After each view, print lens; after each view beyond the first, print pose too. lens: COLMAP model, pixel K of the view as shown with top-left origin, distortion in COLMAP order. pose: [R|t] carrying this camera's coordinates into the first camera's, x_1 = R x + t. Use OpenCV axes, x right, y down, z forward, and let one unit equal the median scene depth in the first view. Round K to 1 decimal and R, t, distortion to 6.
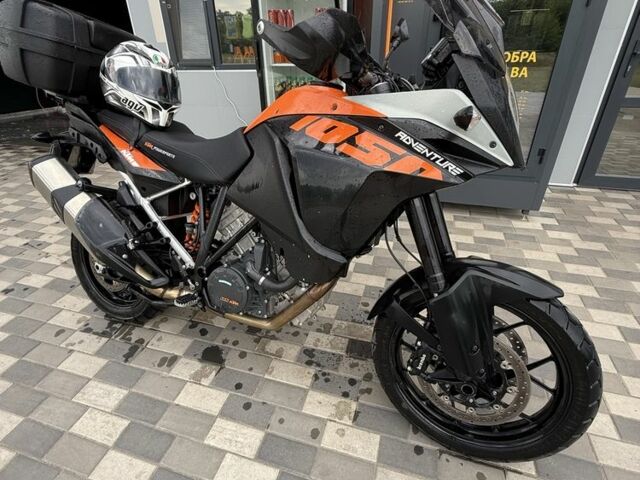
lens RADIAL K [[338.1, 0, 320.0], [0, 338.1, 240.0], [0, 0, 1]] dist [0.000801, -0.000459]
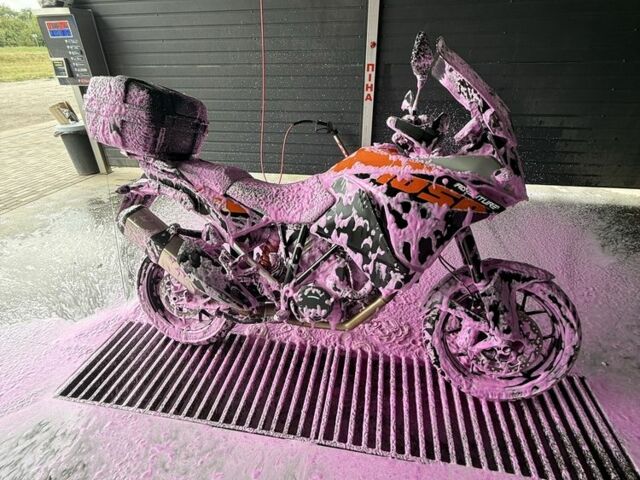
lens RADIAL K [[338.1, 0, 320.0], [0, 338.1, 240.0], [0, 0, 1]] dist [0.000801, -0.000459]
pose [[0.982409, -0.088721, 0.164322, -0.424668], [0.092511, 0.995590, -0.015540, -0.065627], [-0.162219, 0.030469, 0.986284, -0.260284]]
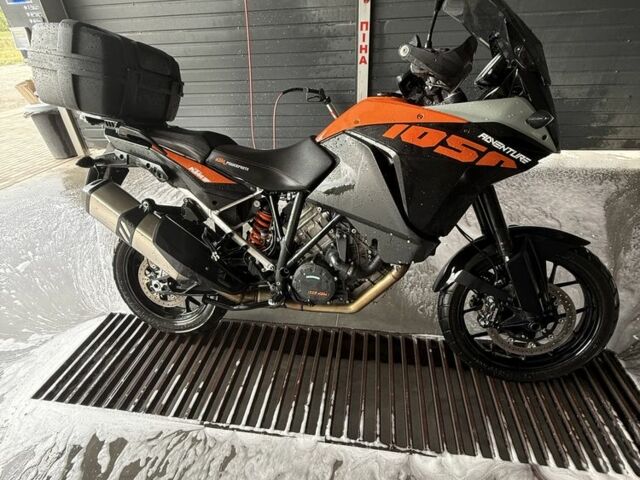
lens RADIAL K [[338.1, 0, 320.0], [0, 338.1, 240.0], [0, 0, 1]] dist [0.000801, -0.000459]
pose [[0.975761, -0.134962, 0.172268, -0.410646], [0.130449, 0.990753, 0.037311, -0.033618], [-0.175711, -0.013934, 0.984343, -0.094778]]
